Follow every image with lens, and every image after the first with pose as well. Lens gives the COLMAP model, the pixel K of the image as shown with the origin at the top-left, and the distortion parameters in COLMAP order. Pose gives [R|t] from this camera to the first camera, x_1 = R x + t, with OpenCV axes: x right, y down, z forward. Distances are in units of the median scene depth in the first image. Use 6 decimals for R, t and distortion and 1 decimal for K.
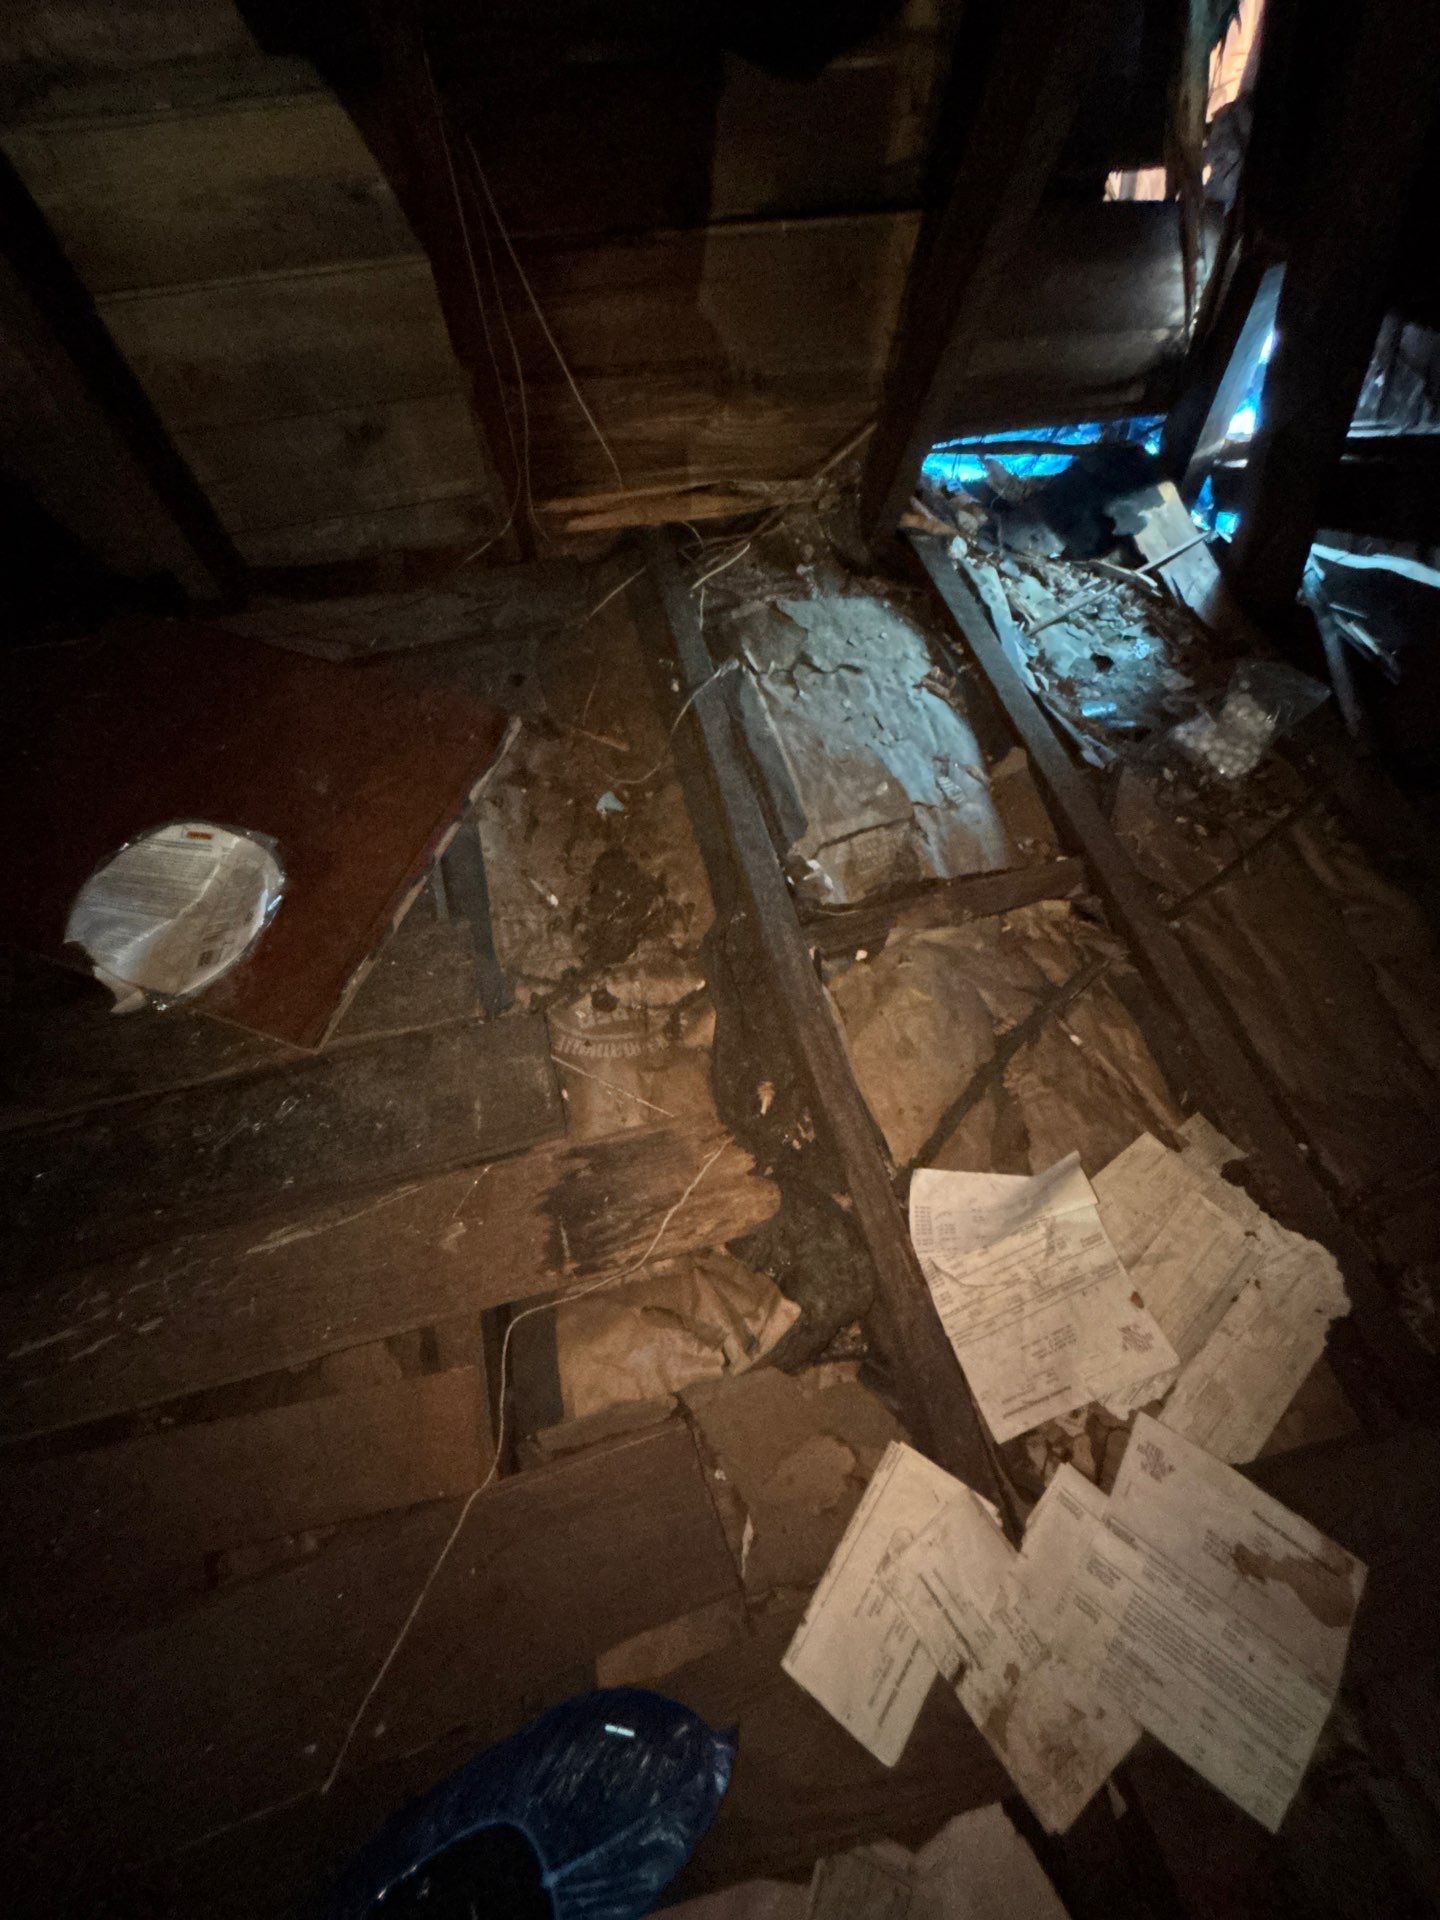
lens RADIAL K [[755.5, 0, 727.8], [0, 755.5, 960.7], [0, 0, 1]] dist [0.001735, -0.001119]
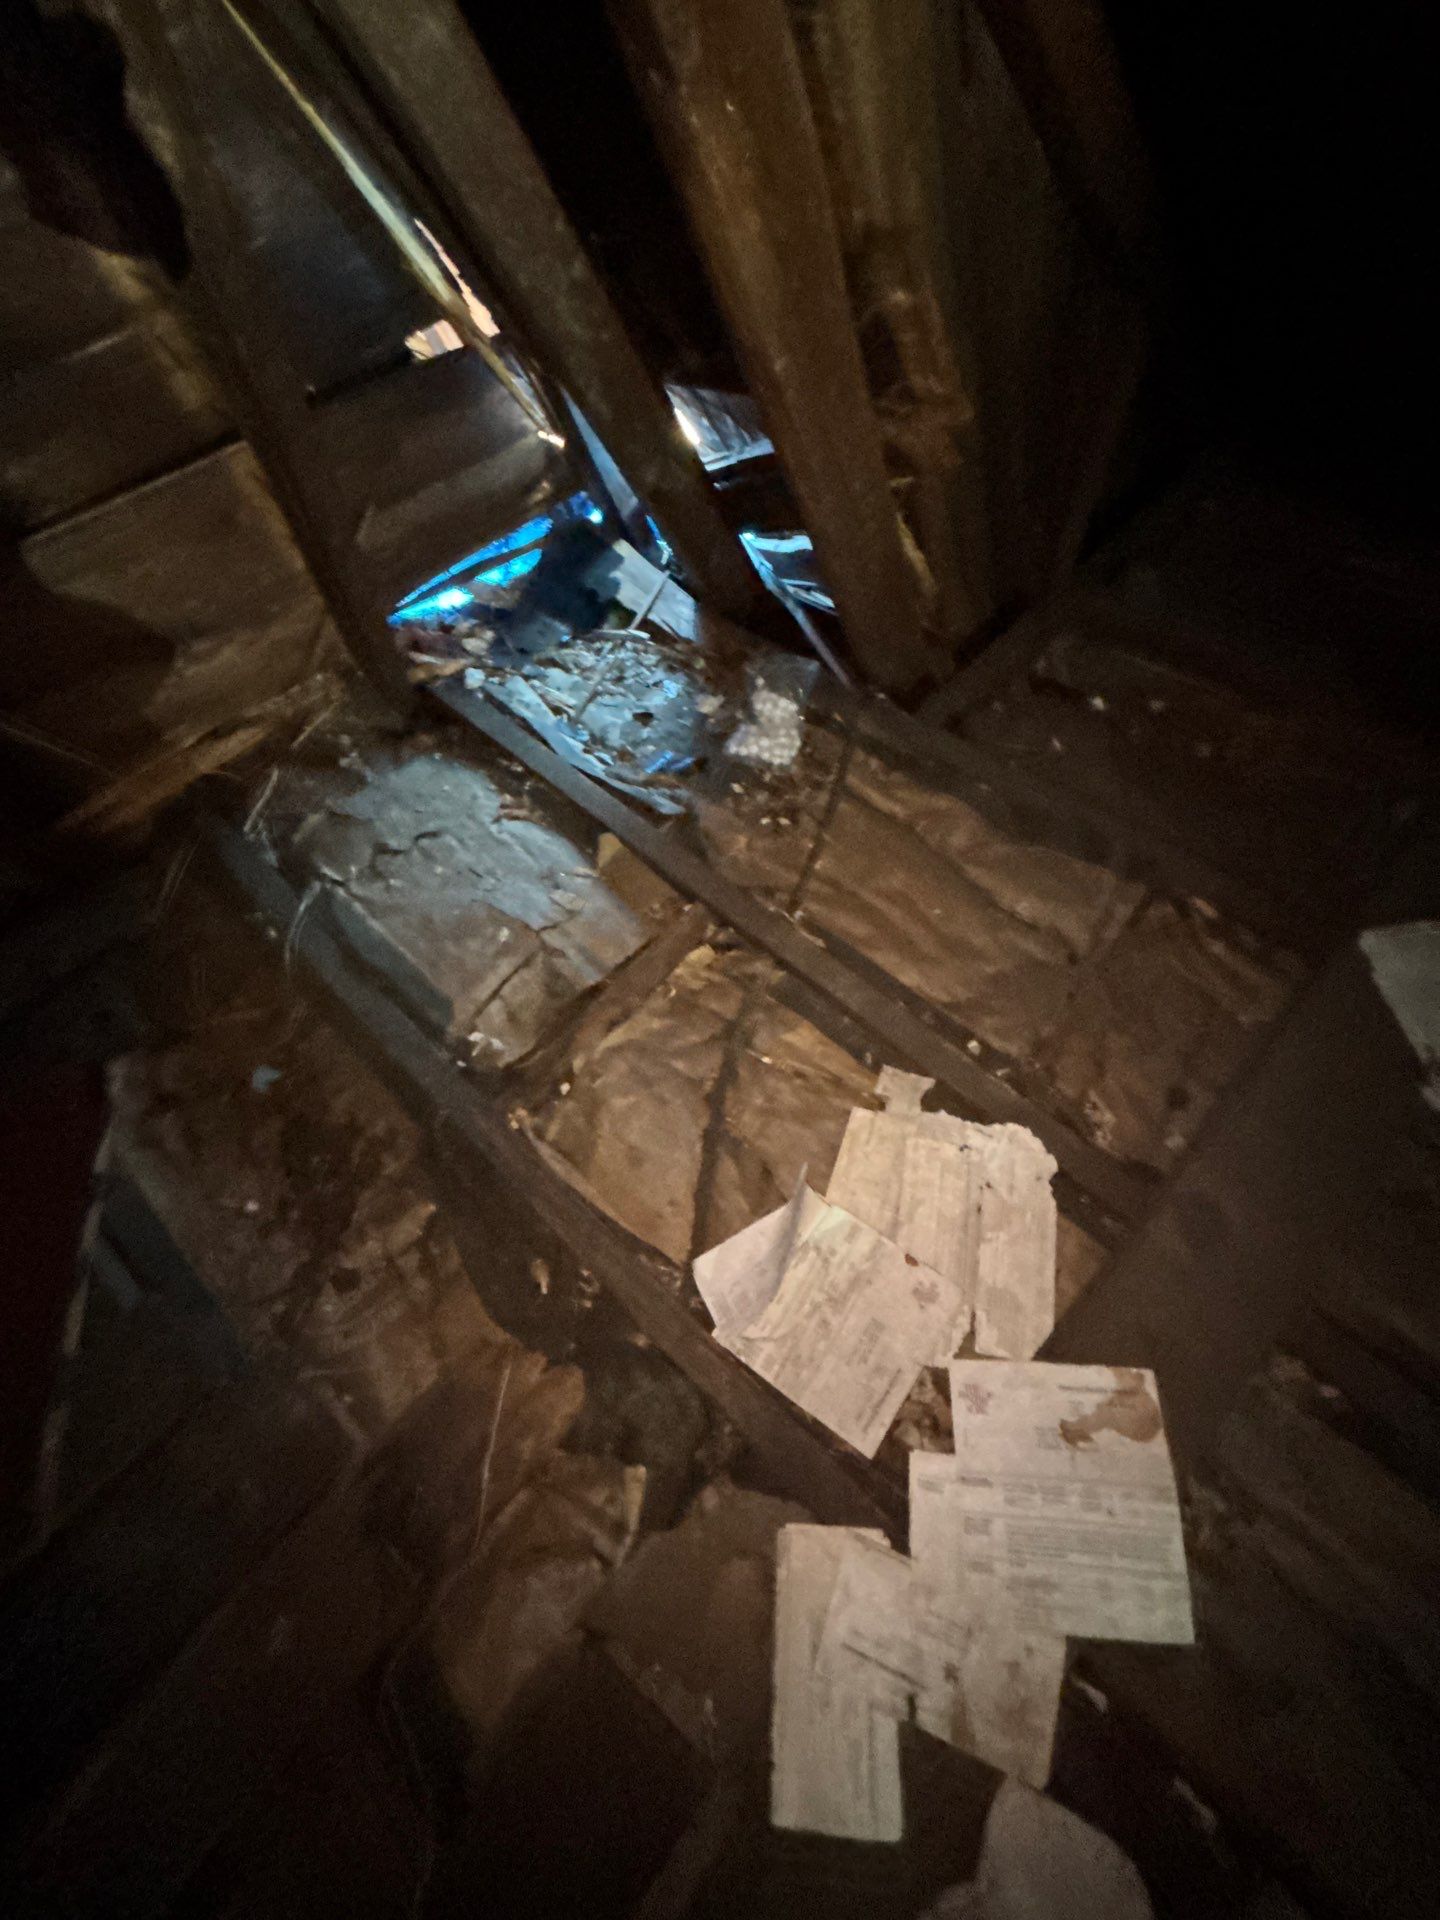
lens RADIAL K [[755.5, 0, 731.8], [0, 755.5, 951.9], [0, 0, 1]] dist [0.001735, -0.001119]
pose [[0.840569, -0.502545, 0.202218, 0.248584], [0.512805, 0.858503, 0.001922, -0.050862], [-0.174571, 0.102083, 0.979339, -0.052480]]
